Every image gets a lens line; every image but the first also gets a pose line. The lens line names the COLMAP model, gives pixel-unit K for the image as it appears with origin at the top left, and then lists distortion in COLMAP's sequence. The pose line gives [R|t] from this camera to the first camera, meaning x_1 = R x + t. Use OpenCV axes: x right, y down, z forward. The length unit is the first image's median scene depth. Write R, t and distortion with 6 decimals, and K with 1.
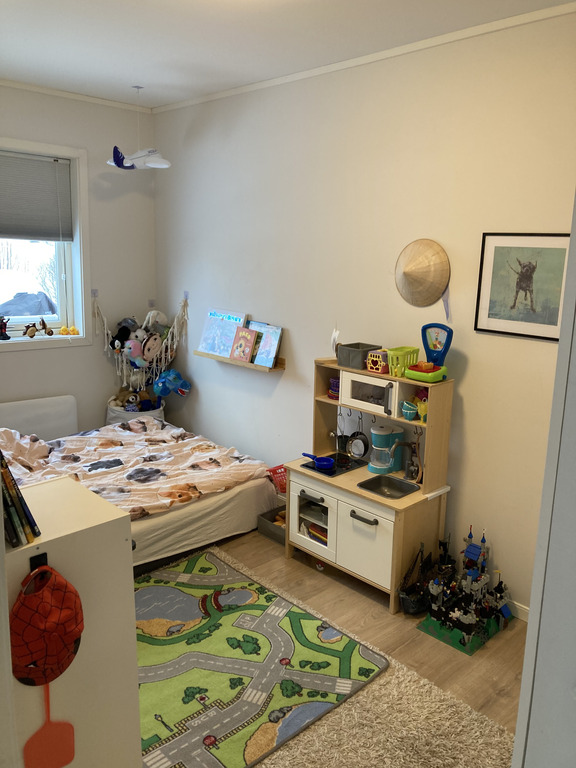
lens RADIAL K [[613.1, 0, 290.8], [0, 613.1, 382.8], [0, 0, 1]] dist [-0.001222, 0.002178]
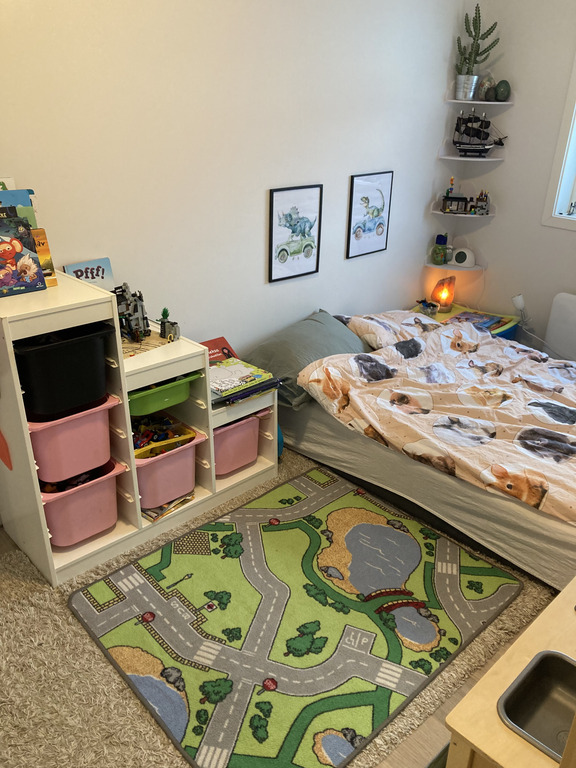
lens RADIAL K [[613.1, 0, 291.1], [0, 613.1, 383.0], [0, 0, 1]] dist [-0.001222, 0.002178]
pose [[-0.004315, 0.393089, -0.919490, 0.501900], [-0.234417, 0.893480, 0.383069, -0.141153], [0.972127, 0.217197, 0.088292, 0.861374]]
